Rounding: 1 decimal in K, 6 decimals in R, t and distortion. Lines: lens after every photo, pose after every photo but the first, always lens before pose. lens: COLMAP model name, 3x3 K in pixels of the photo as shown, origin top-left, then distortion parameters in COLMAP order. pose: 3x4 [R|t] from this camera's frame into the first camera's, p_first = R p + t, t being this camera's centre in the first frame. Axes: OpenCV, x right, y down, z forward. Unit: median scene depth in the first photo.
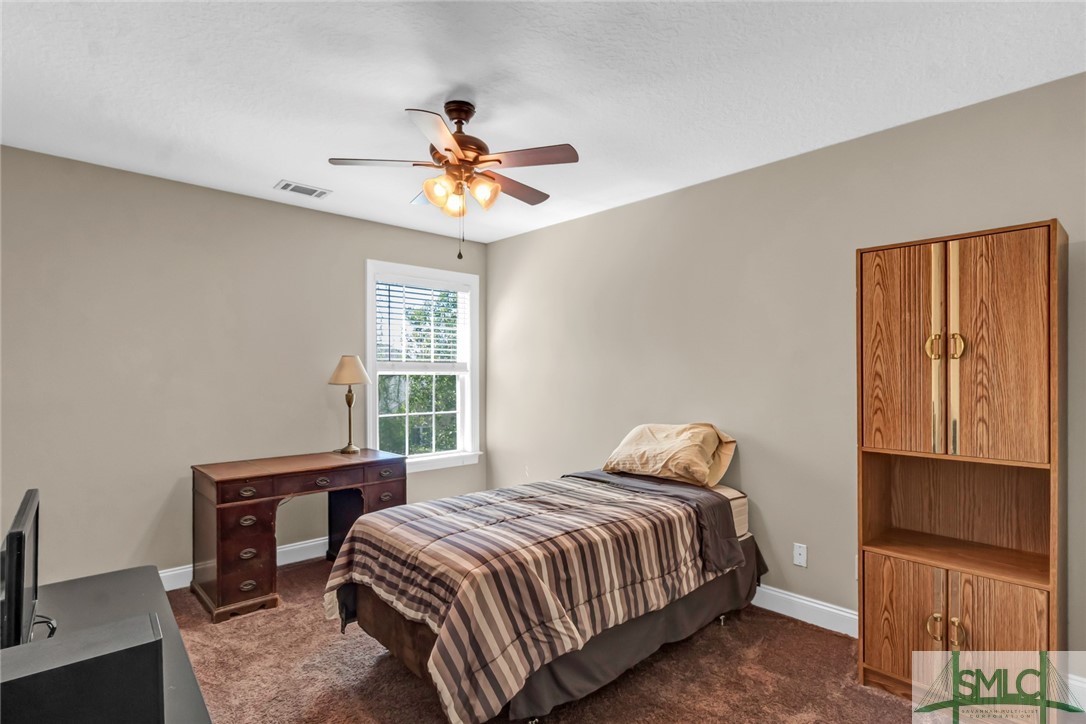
lens RADIAL K [[548.1, 0, 543.0], [0, 548.1, 362.0], [0, 0, 1]] dist [0.000604, 0.000149]
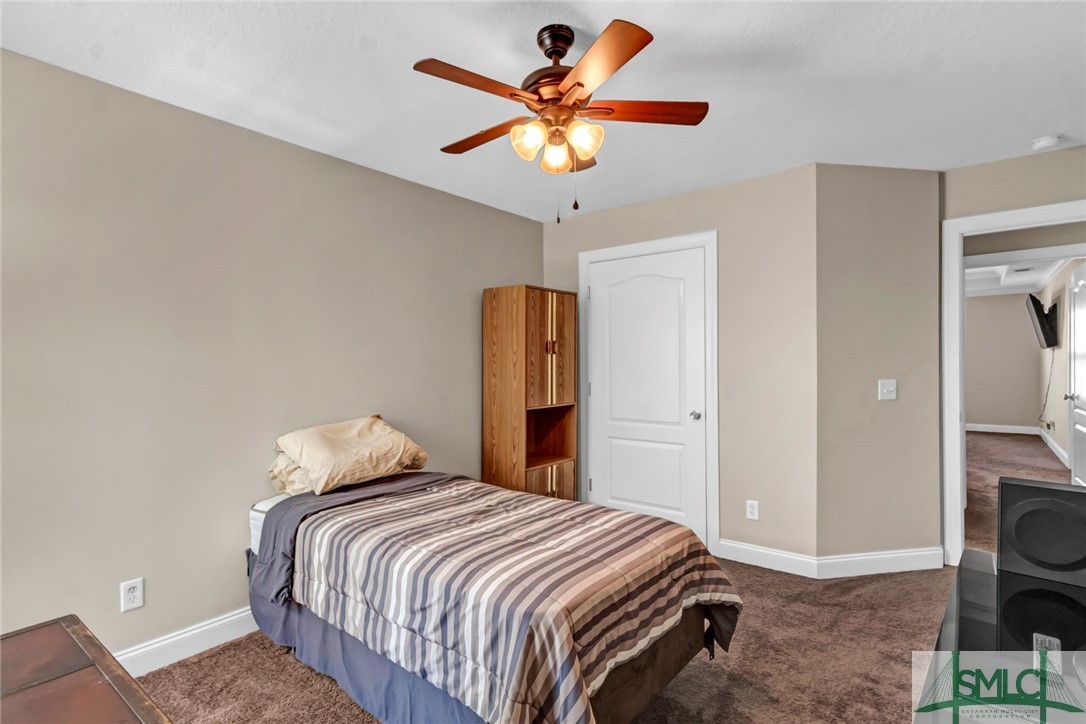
lens RADIAL K [[522.7, 0, 543.0], [0, 522.7, 362.0], [0, 0, 1]] dist [0.001375, 0.000168]
pose [[-0.144399, 0.001483, 0.989518, -0.947821], [-0.006969, 0.999973, -0.002516, 0.024422], [-0.989495, -0.007259, -0.144385, 1.176978]]
